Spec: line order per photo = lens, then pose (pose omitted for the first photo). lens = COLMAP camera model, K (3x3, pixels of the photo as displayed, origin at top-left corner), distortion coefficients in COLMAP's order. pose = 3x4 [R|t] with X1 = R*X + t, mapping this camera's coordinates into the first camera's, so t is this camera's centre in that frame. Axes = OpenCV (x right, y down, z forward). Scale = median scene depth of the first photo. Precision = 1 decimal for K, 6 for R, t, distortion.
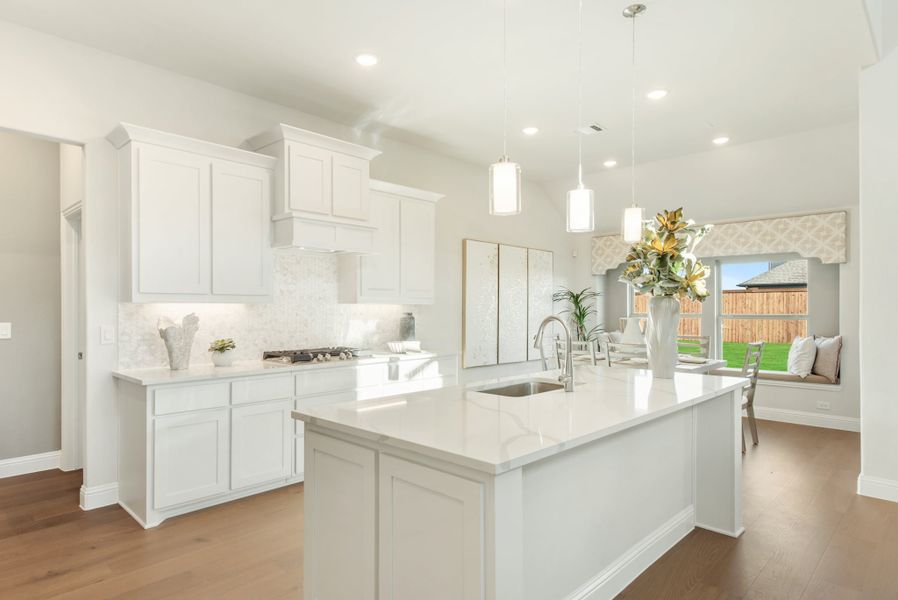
lens RADIAL K [[515.4, 0, 447.1], [0, 515.4, 314.0], [0, 0, 1]] dist [0.003184, 0.000027]
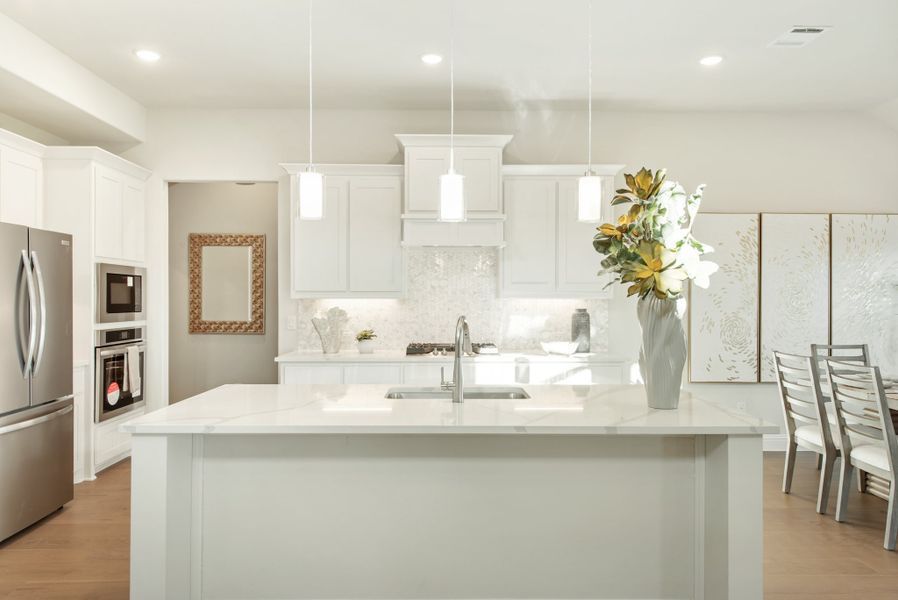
lens RADIAL K [[614.1, 0, 449.0], [0, 614.1, 300.0], [0, 0, 1]] dist [0.000008, -0.000961]
pose [[0.696876, 0.005508, -0.717170, 0.553856], [-0.010653, 0.999940, -0.002672, -0.013186], [0.717112, 0.009502, 0.696893, 0.140547]]
